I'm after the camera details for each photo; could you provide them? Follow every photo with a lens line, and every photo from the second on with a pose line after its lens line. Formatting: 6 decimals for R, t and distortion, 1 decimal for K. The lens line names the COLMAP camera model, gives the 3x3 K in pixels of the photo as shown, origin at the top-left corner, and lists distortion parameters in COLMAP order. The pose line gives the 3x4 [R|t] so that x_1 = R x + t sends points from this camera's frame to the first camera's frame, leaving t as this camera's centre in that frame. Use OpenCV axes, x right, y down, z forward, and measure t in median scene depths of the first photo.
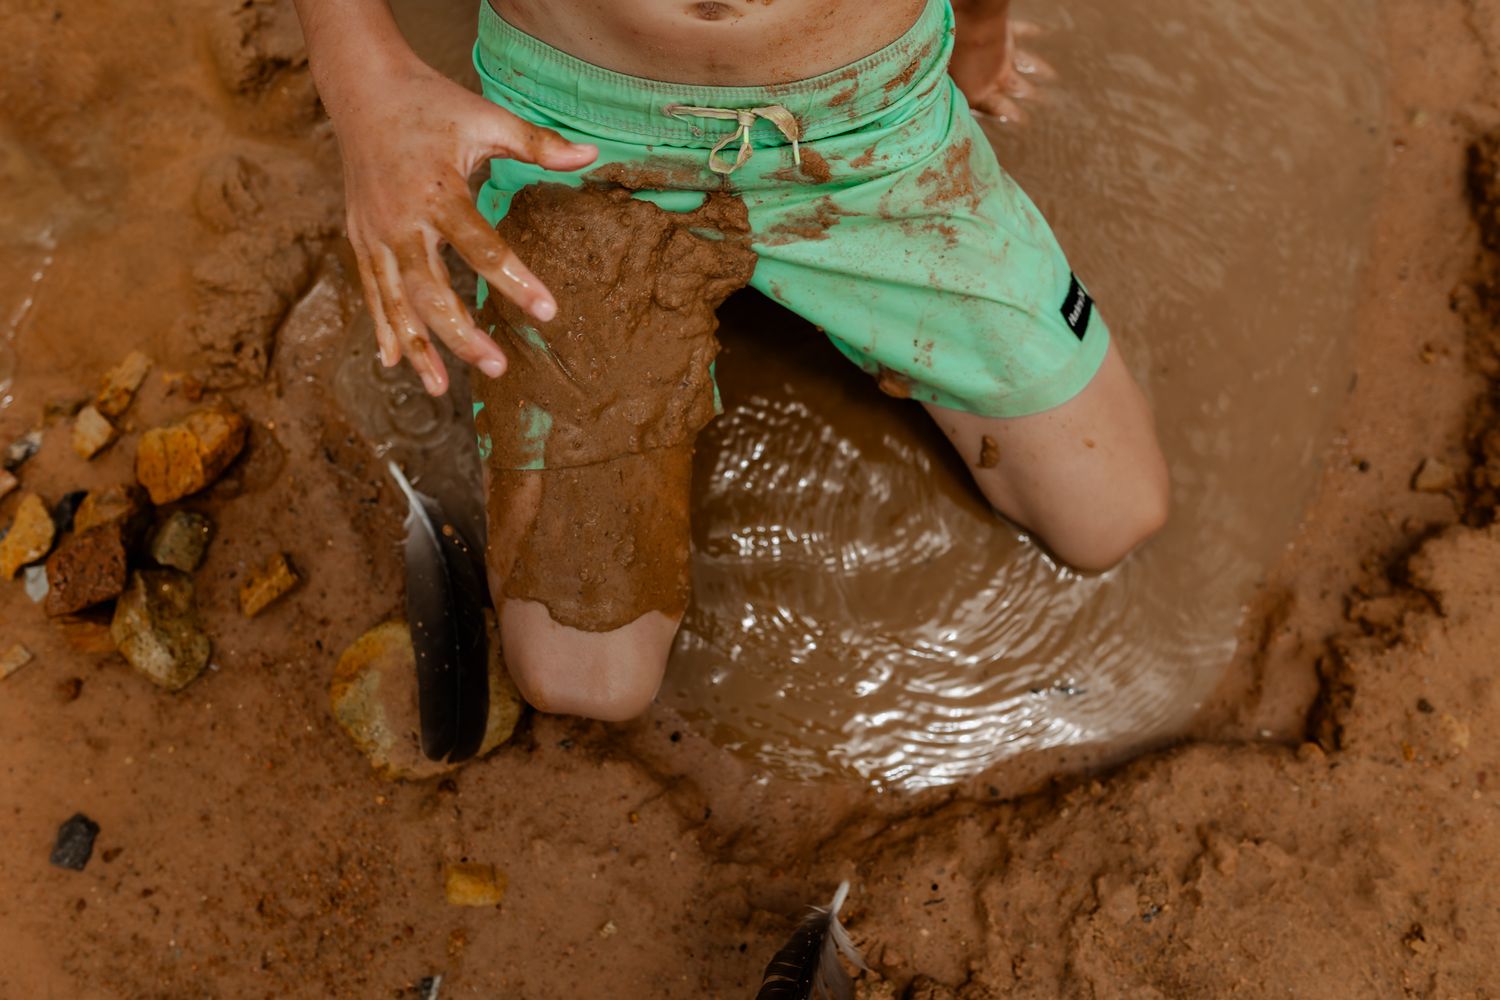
lens RADIAL K [[1521.4, 0, 752.5], [0, 1521.4, 431.3], [0, 0, 1]] dist [0.006079, 0.003281]
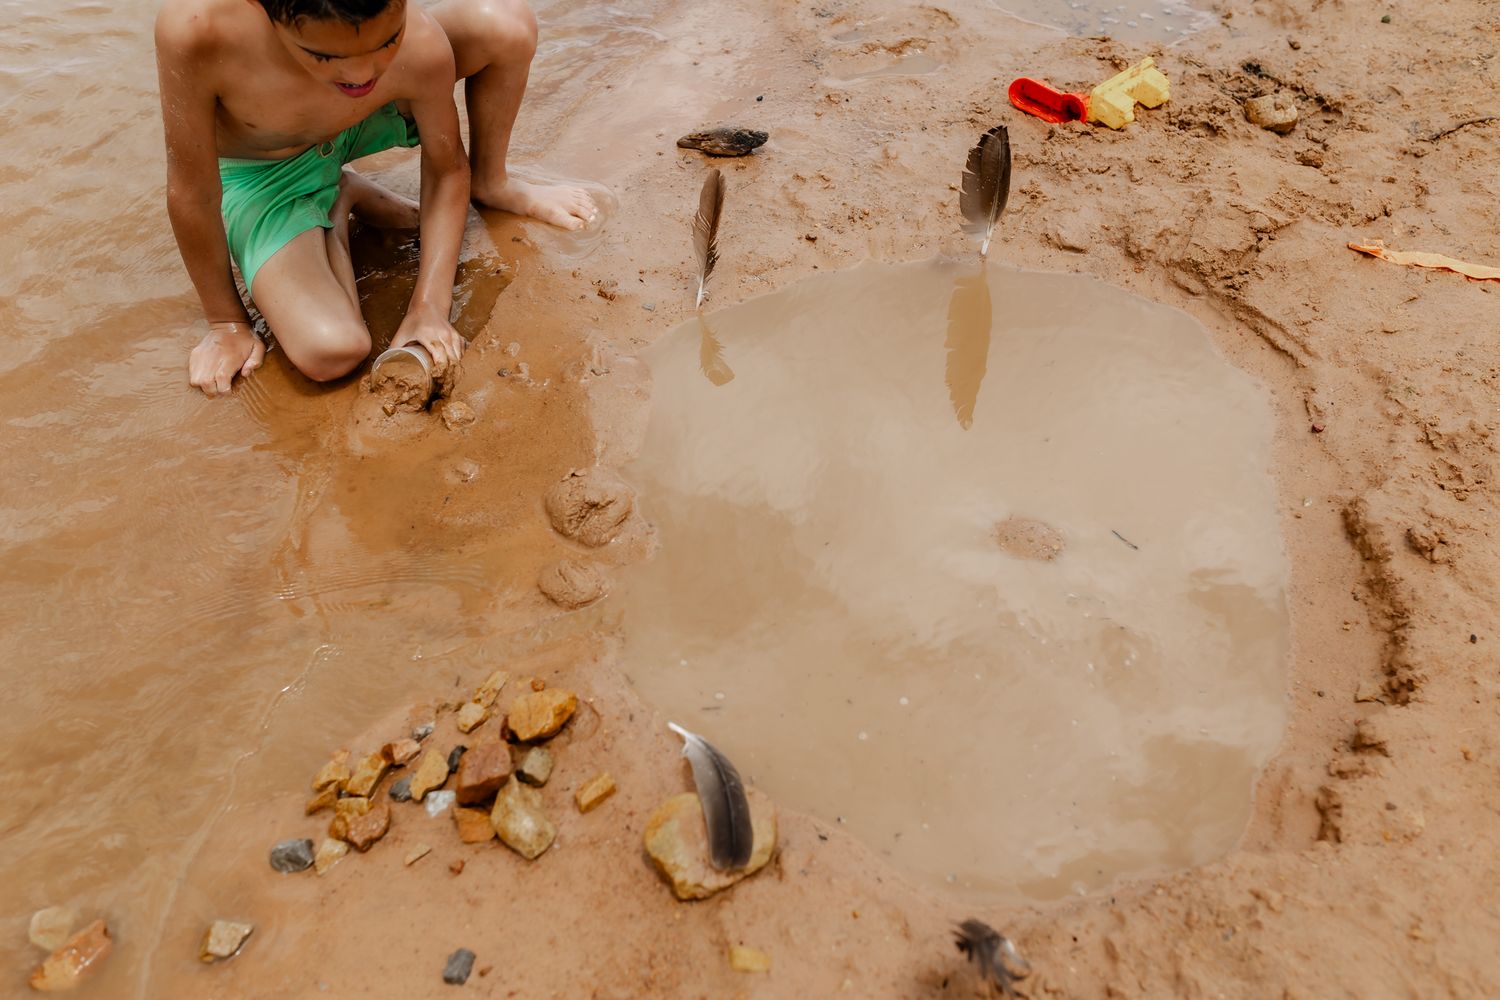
lens RADIAL K [[1521.4, 0, 752.5], [0, 1521.4, 431.3], [0, 0, 1]] dist [0.006079, 0.003281]
pose [[0.998423, -0.055990, -0.004111, -0.142640], [0.045172, 0.844670, -0.533379, 0.620954], [0.033336, 0.532352, 0.845867, -0.445196]]
